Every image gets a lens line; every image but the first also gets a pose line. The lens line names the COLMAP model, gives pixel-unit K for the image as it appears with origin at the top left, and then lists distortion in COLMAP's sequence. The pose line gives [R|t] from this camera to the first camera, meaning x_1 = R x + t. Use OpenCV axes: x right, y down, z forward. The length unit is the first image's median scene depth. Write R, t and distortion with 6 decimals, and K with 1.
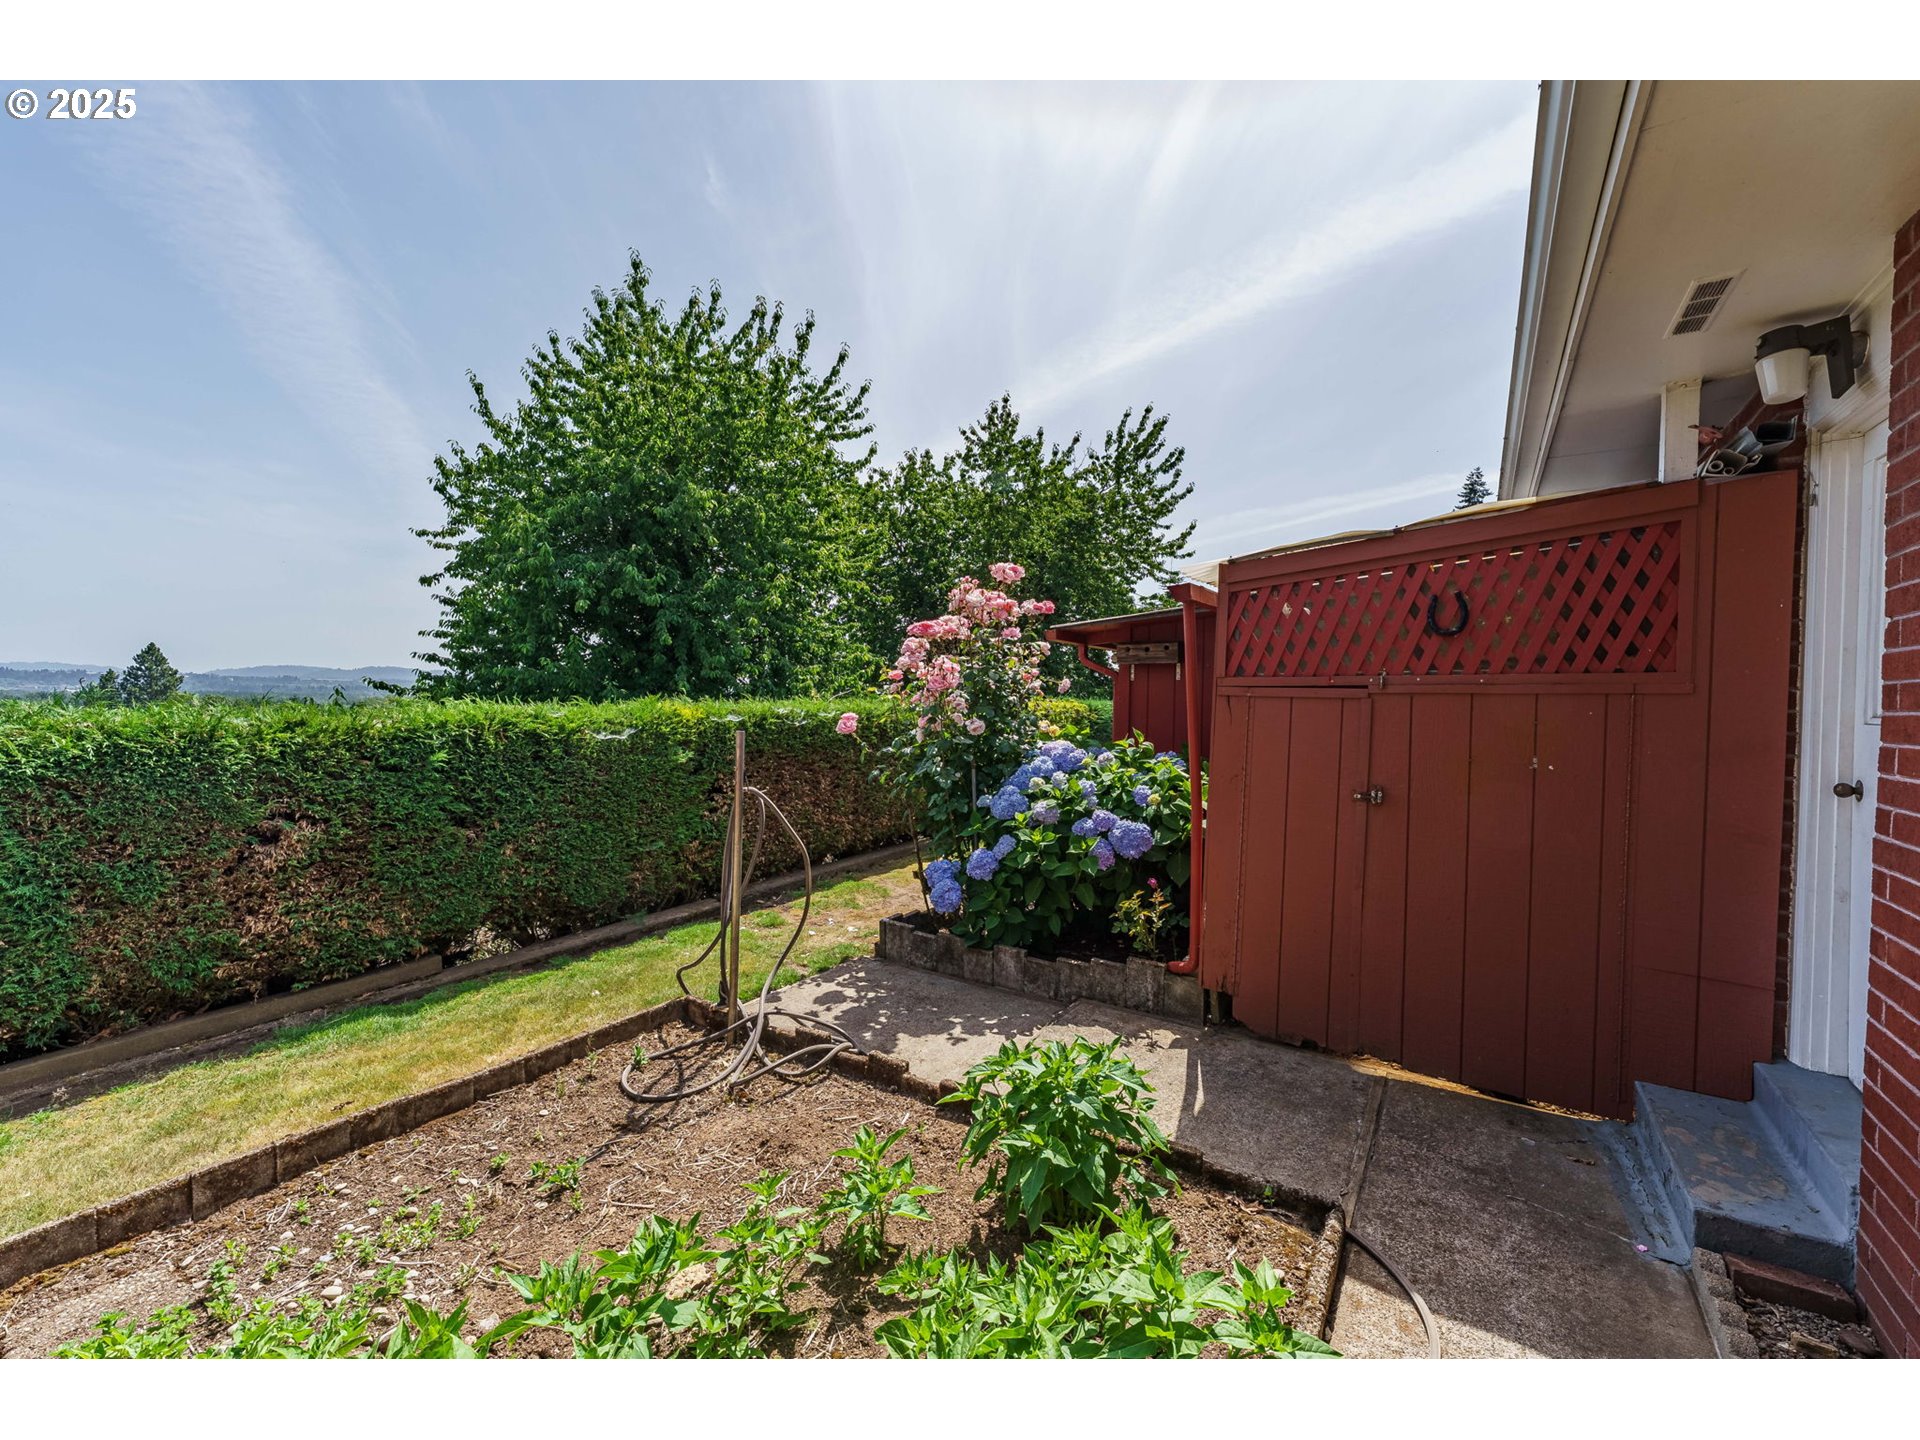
lens RADIAL K [[774.1, 0, 960.2], [0, 774.1, 717.4], [0, 0, 1]] dist [-0.000423, -0.000690]
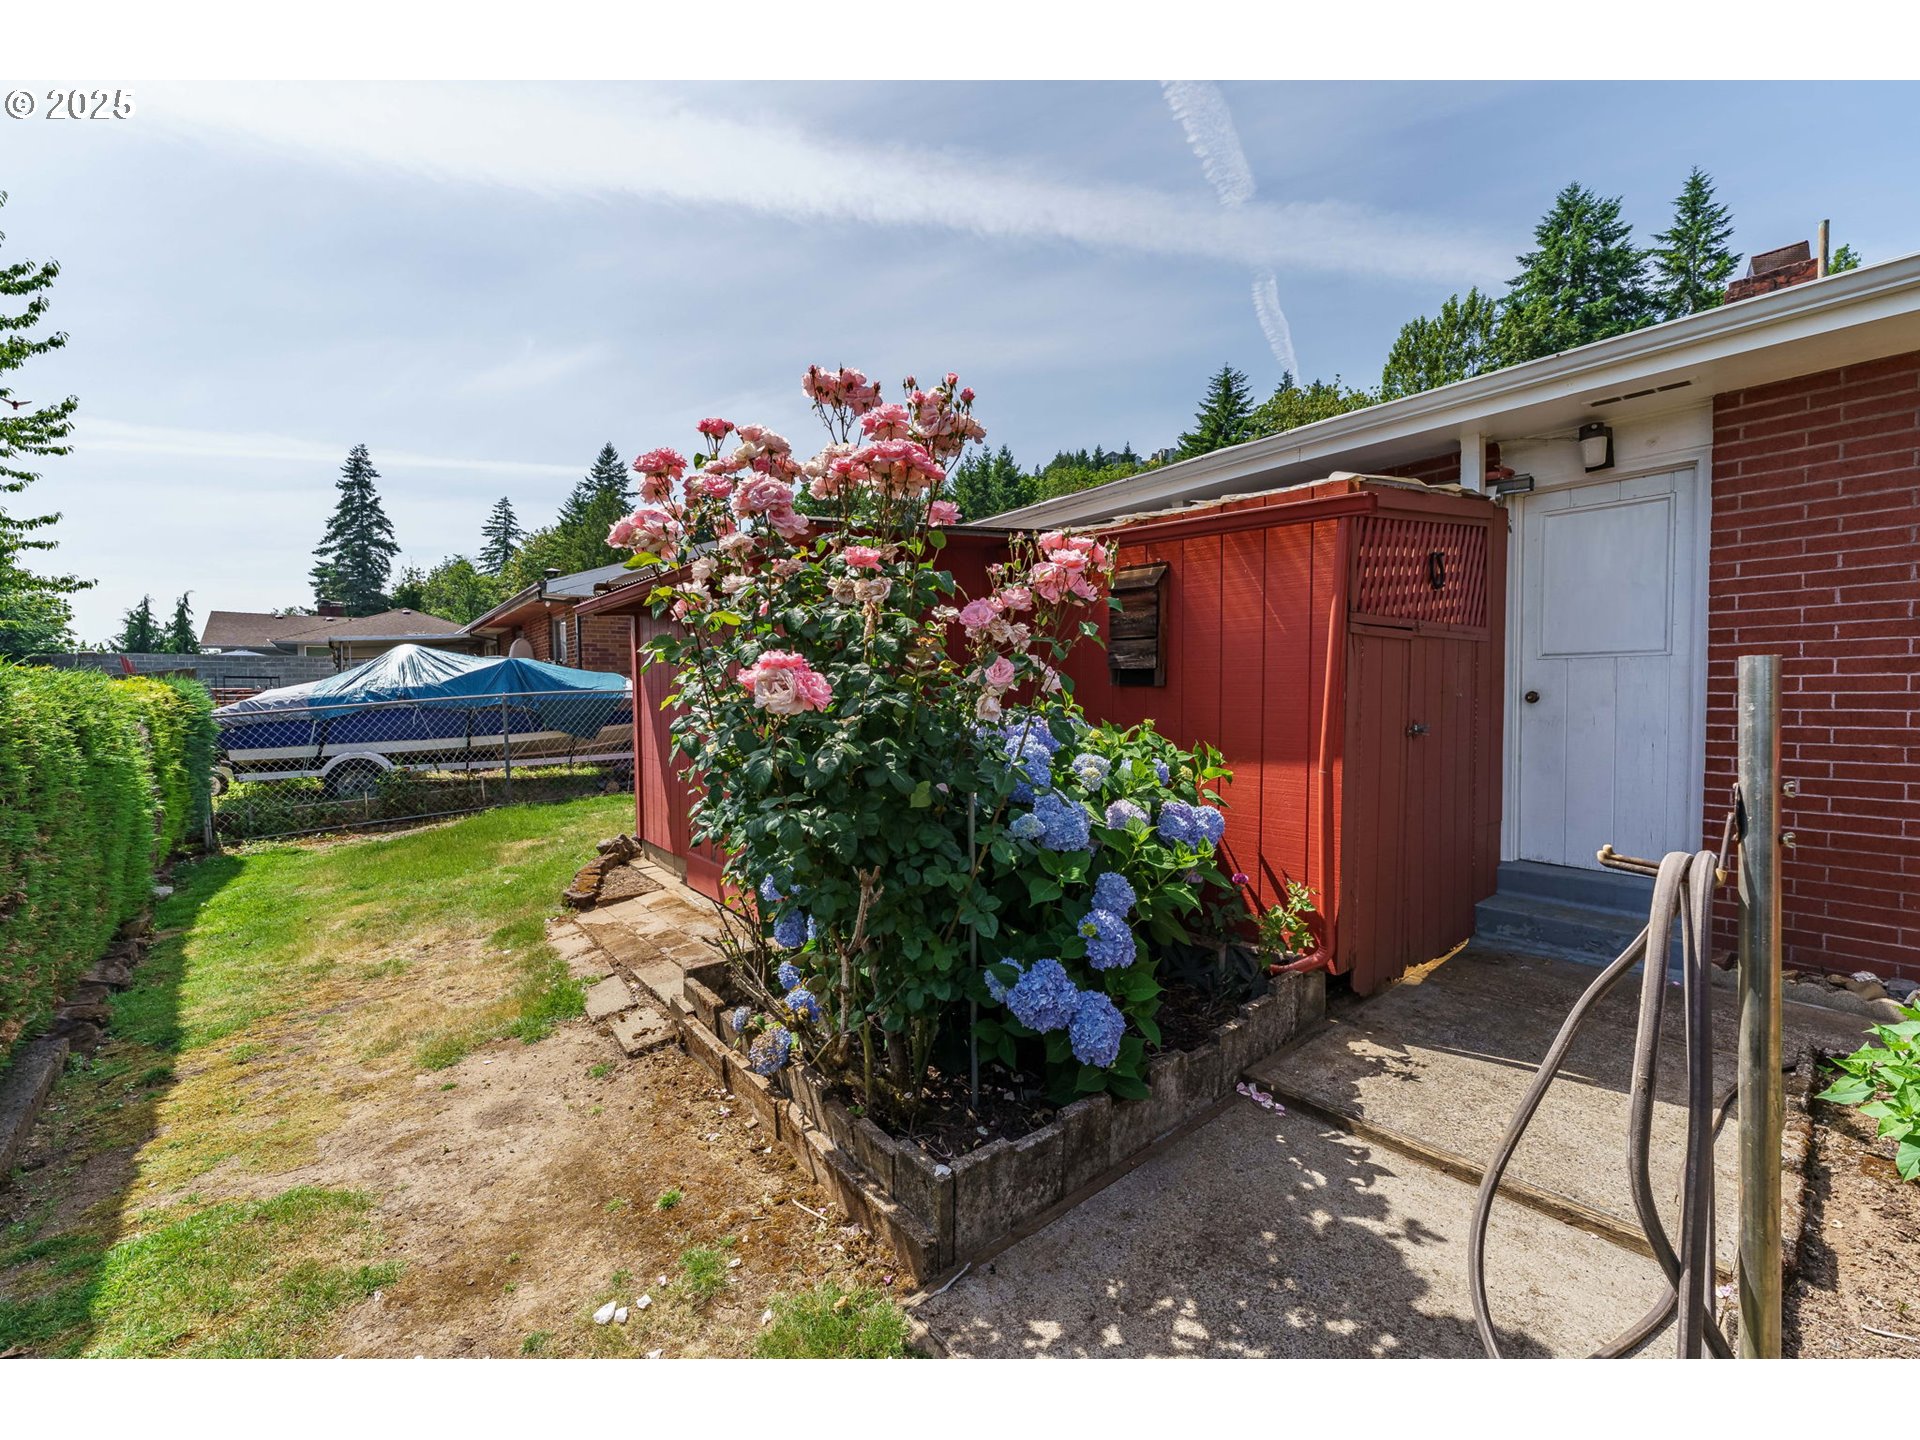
lens RADIAL K [[774.1, 0, 963.9], [0, 774.1, 718.4], [0, 0, 1]] dist [-0.000423, -0.000690]
pose [[0.293979, -0.046189, 0.954695, -0.566429], [0.038358, 0.998597, 0.036502, 0.023542], [-0.955042, 0.025890, 0.295338, 1.072848]]
